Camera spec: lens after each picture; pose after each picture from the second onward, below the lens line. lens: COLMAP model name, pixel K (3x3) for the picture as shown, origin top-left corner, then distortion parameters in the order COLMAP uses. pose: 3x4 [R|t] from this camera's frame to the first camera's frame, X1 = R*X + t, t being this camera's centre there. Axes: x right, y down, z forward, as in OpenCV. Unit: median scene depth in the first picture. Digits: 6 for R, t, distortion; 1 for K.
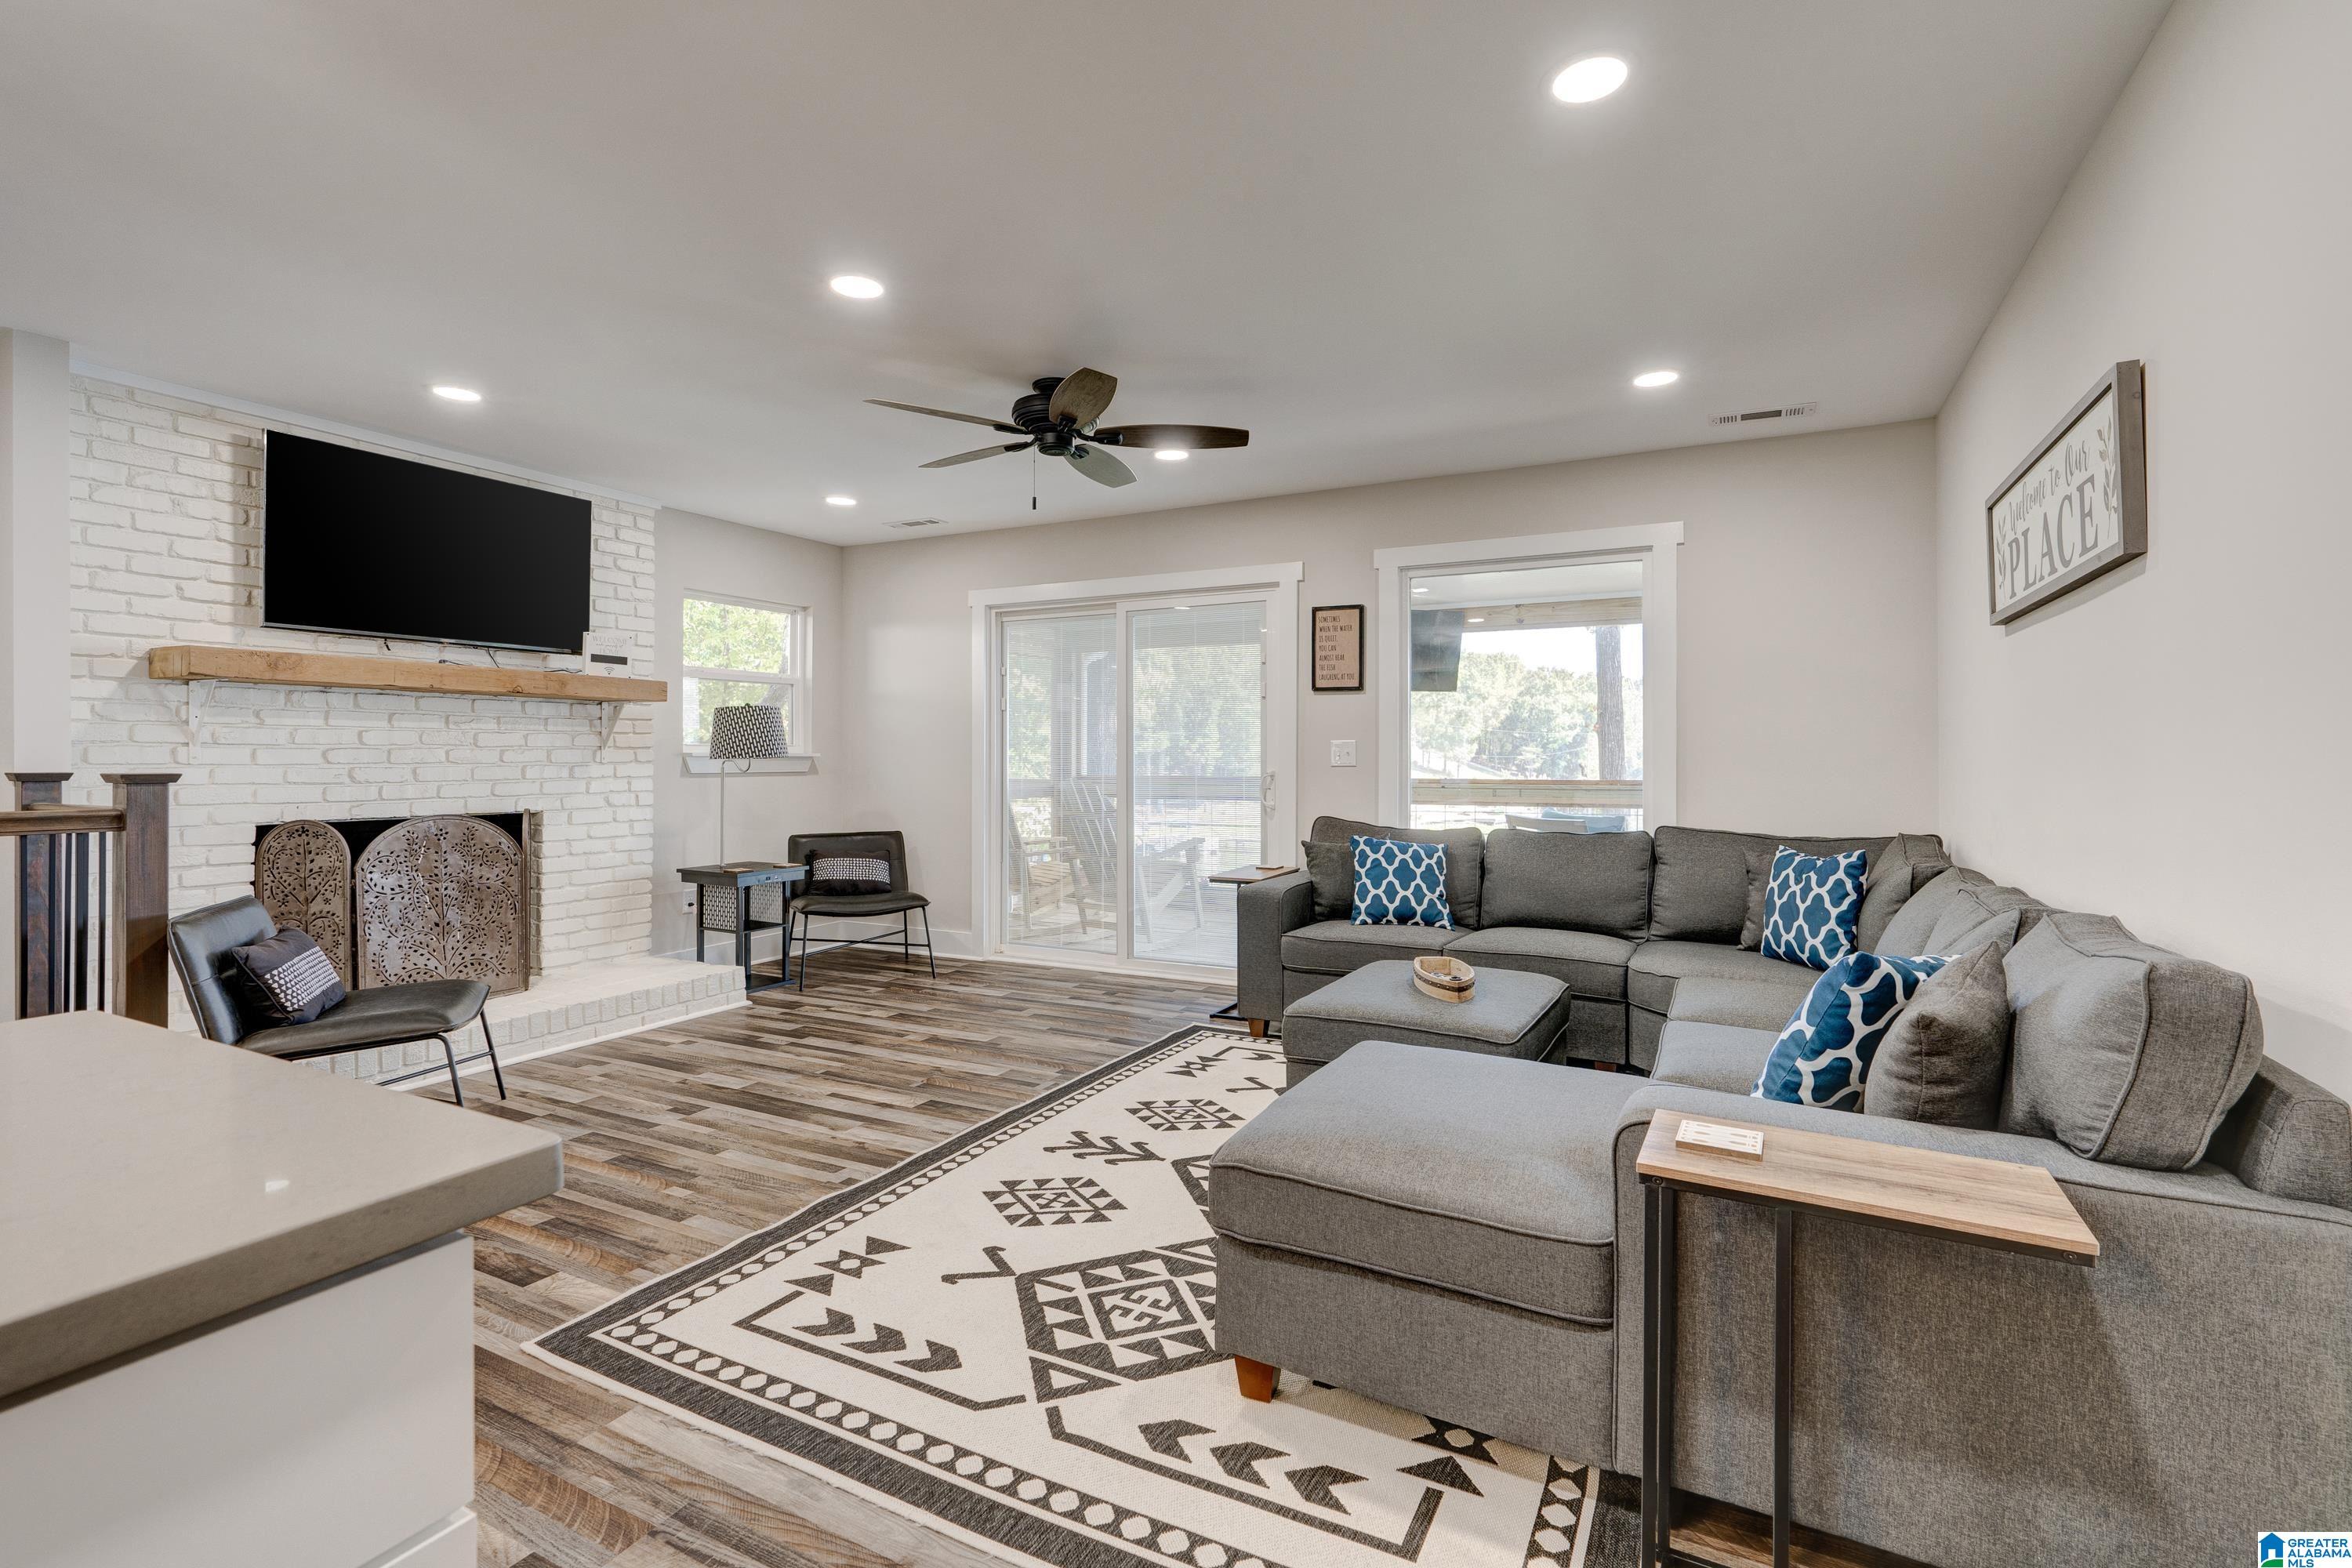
lens RADIAL K [[1069.7, 0, 1168.0], [0, 1069.7, 768.4], [0, 0, 1]] dist [-0.009298, 0.000434]
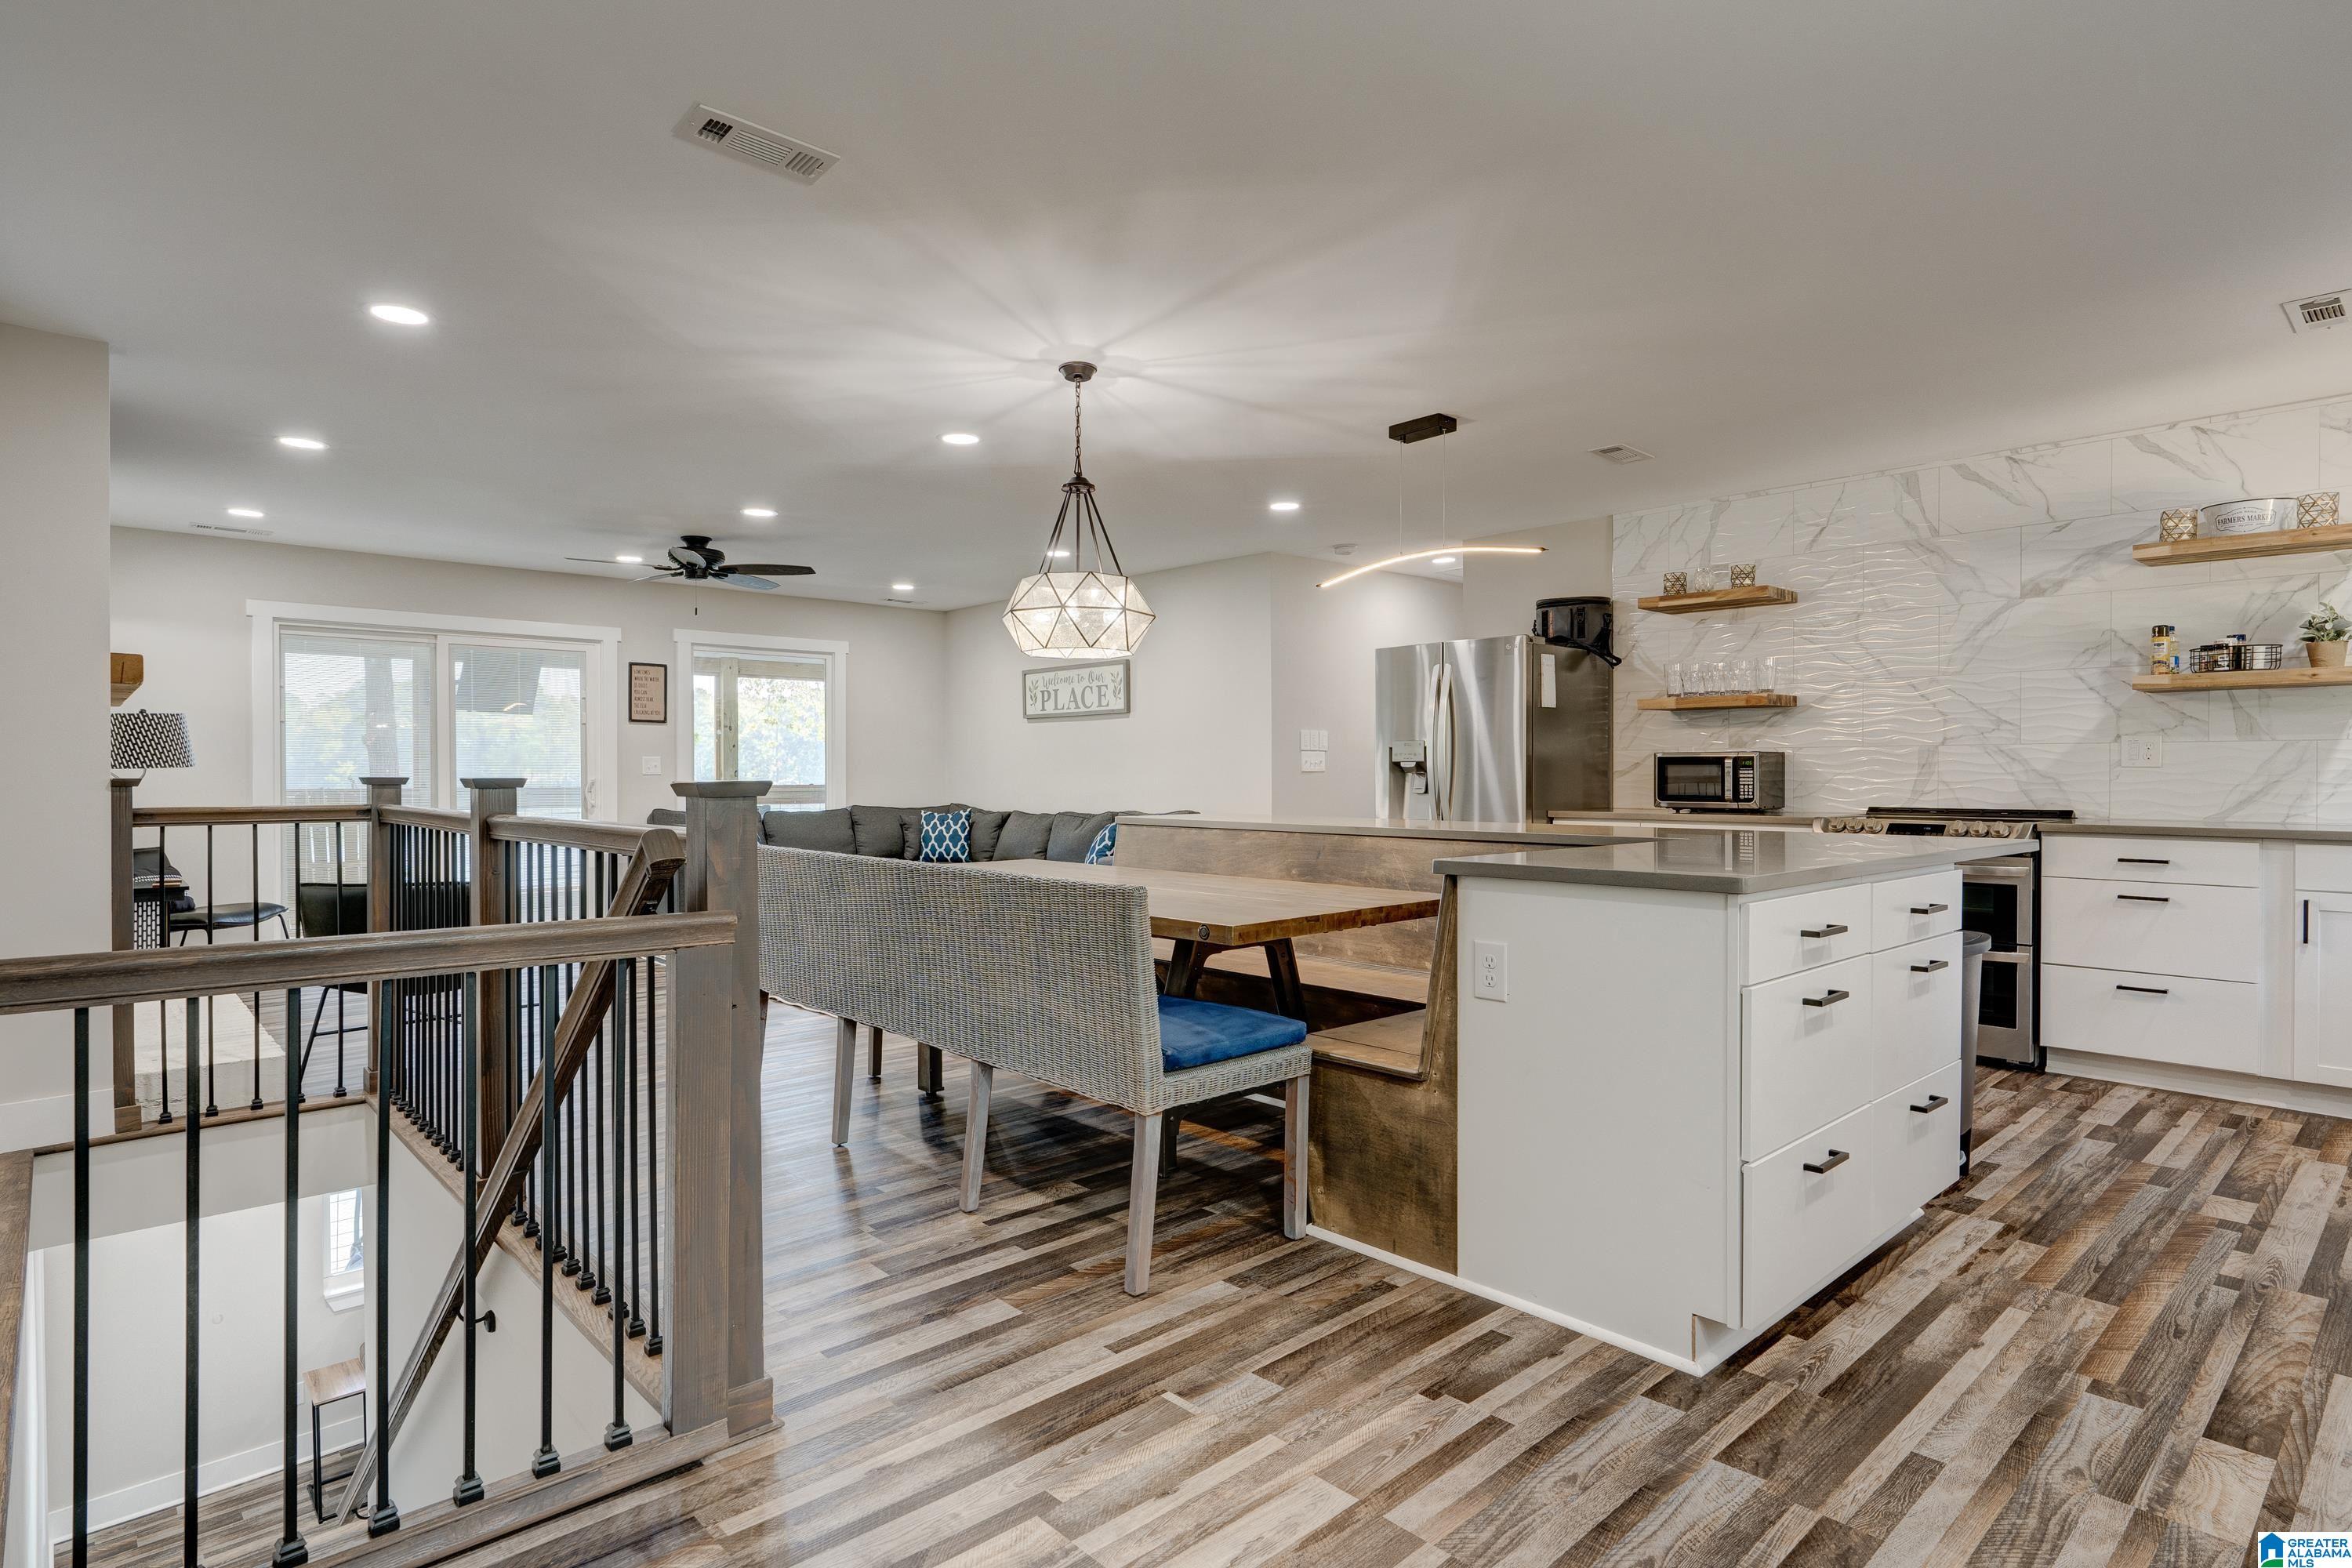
lens RADIAL K [[1214.2, 0, 1168.1], [0, 1214.2, 783.4], [0, 0, 1]] dist [0.001380, 0.000138]
pose [[0.343690, -0.009166, 0.939039, -1.367319], [0.011123, 0.999922, 0.005689, 0.009284], [-0.939017, 0.008490, 0.343765, -0.258632]]
